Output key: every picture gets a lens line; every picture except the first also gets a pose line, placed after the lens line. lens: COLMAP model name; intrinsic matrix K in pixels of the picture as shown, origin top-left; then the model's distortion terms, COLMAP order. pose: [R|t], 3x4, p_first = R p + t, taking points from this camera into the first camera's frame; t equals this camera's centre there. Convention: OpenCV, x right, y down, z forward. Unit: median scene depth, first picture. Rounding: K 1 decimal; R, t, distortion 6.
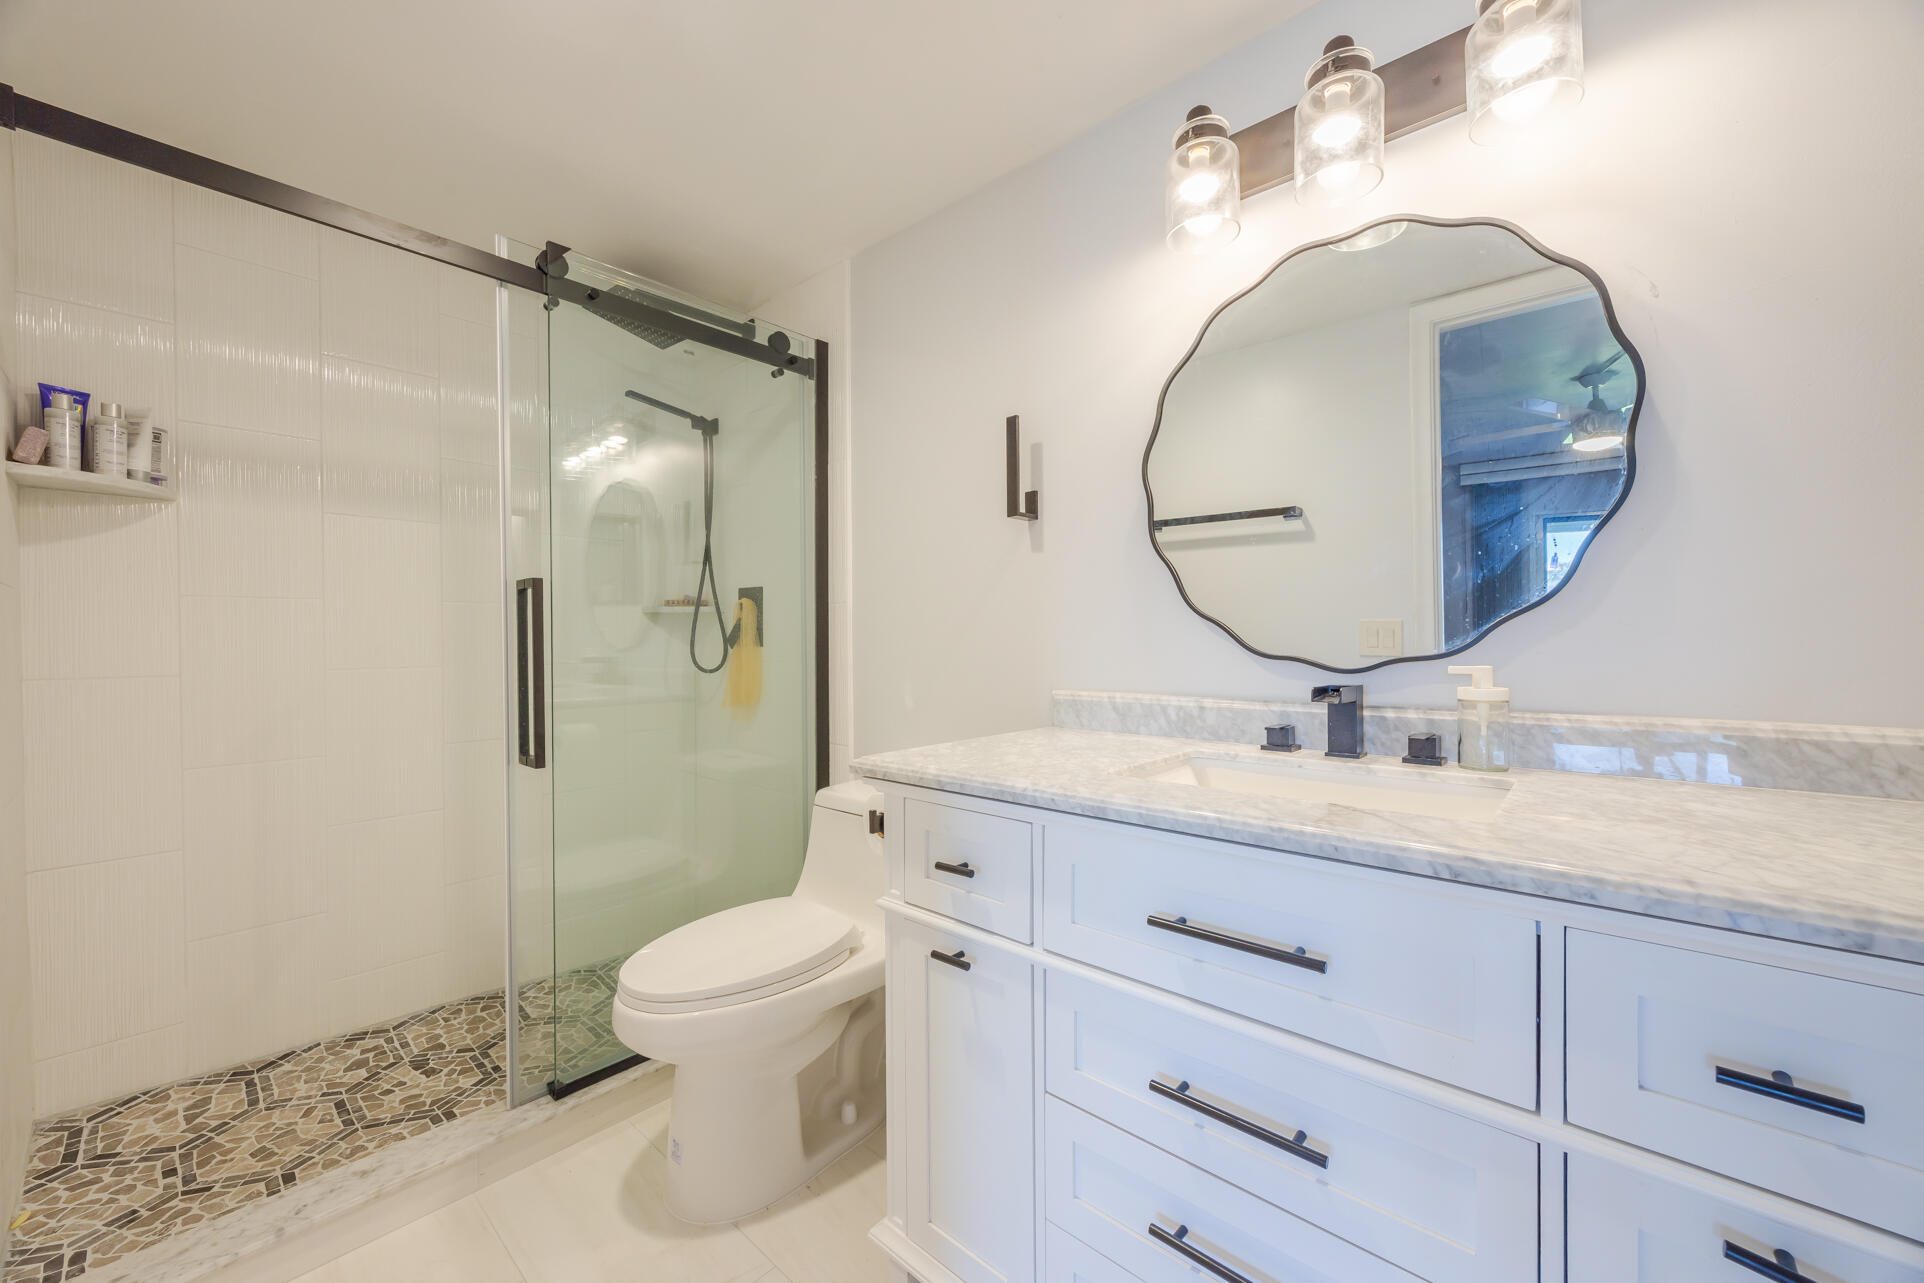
lens RADIAL K [[776.4, 0, 962.0], [0, 776.4, 641.5], [0, 0, 1]] dist [0.000473, 0.000040]
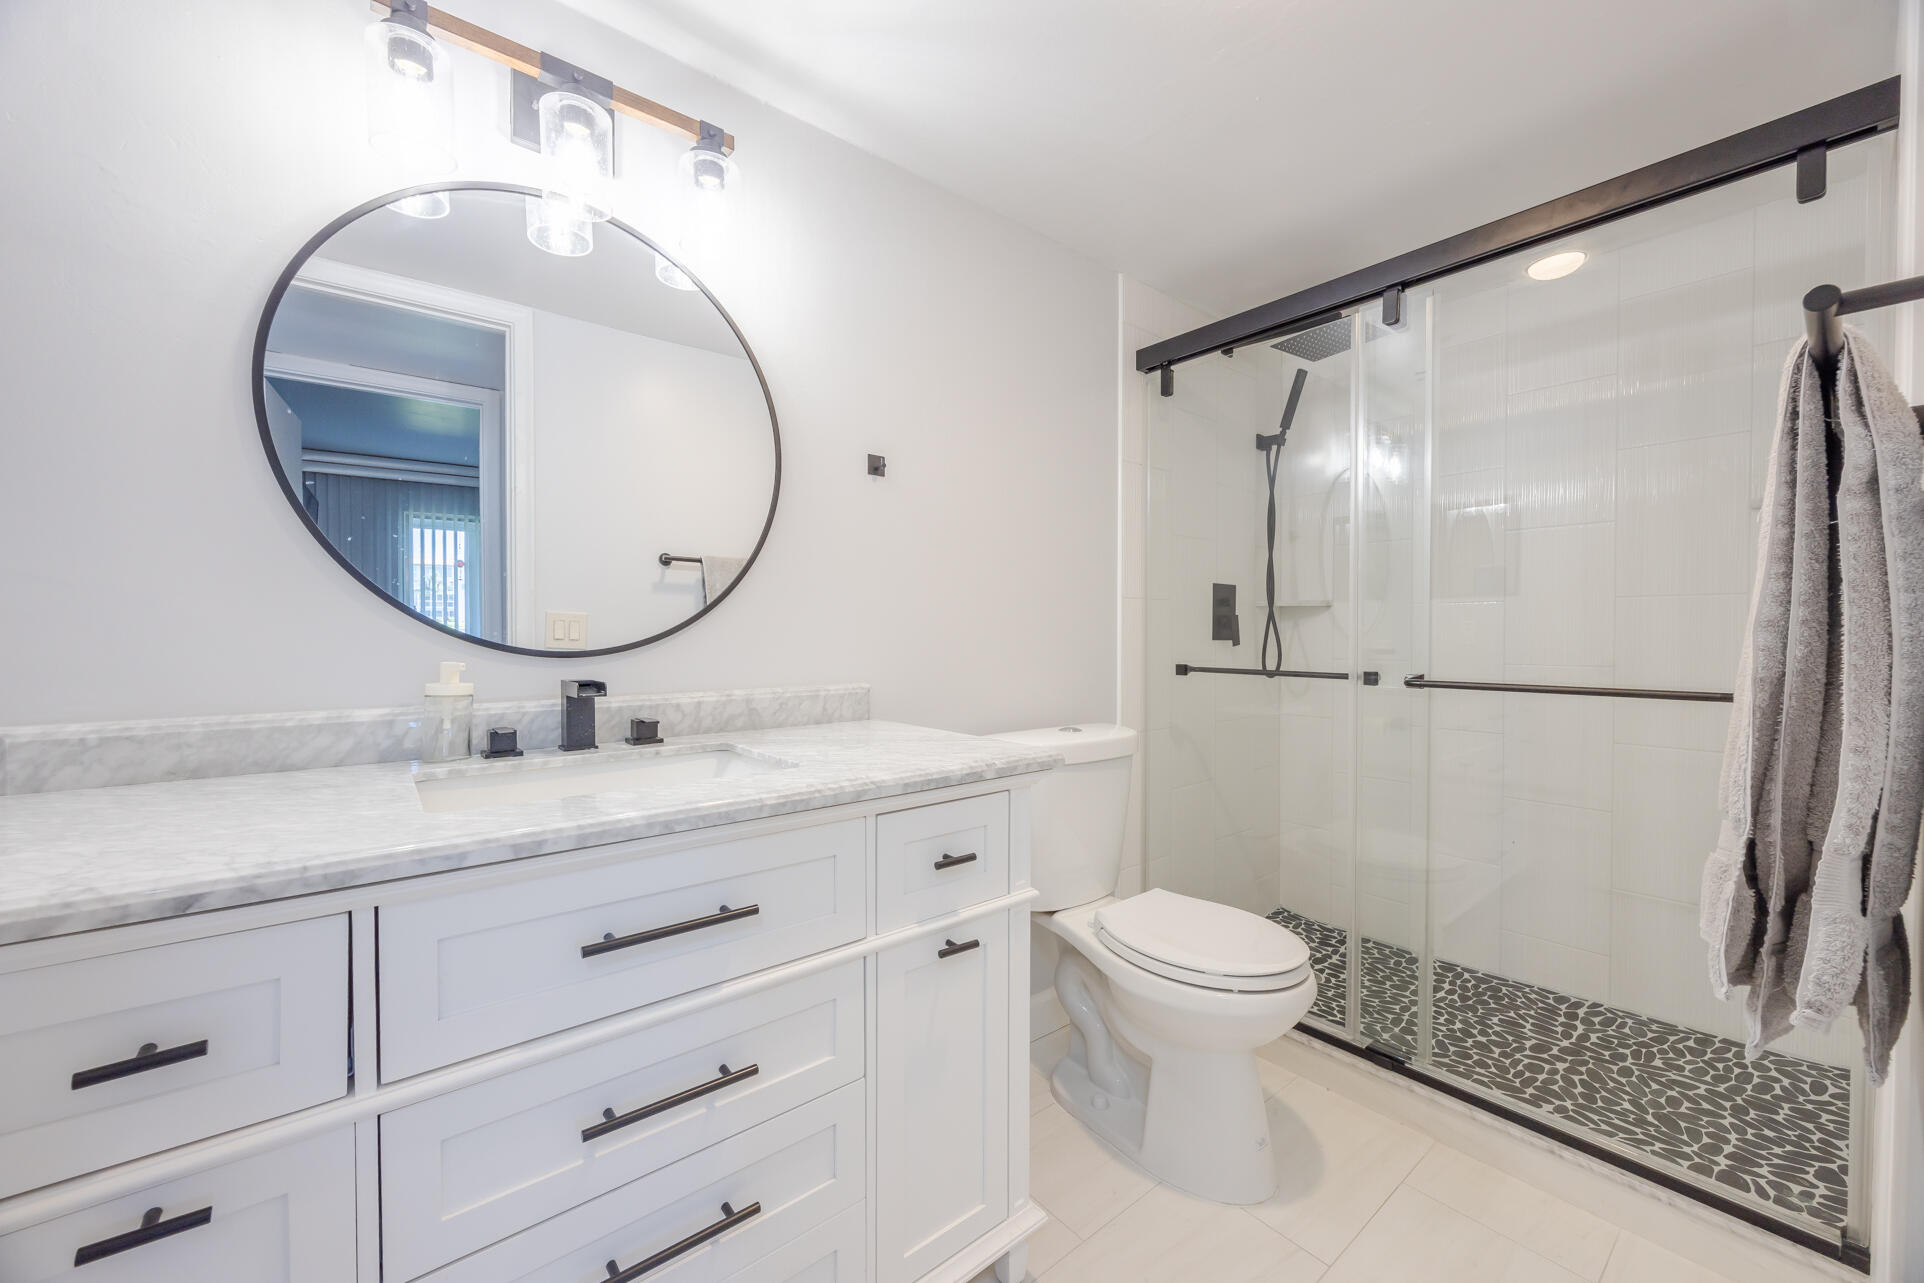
lens RADIAL K [[727.5, 0, 925.1], [0, 727.5, 642.6], [0, 0, 1]] dist [-0.001182, -0.000151]
pose [[0.184502, -0.012893, 0.982748, -0.382247], [0.012512, 0.999864, 0.010769, -0.000981], [-0.982753, 0.010309, 0.184638, 0.344772]]
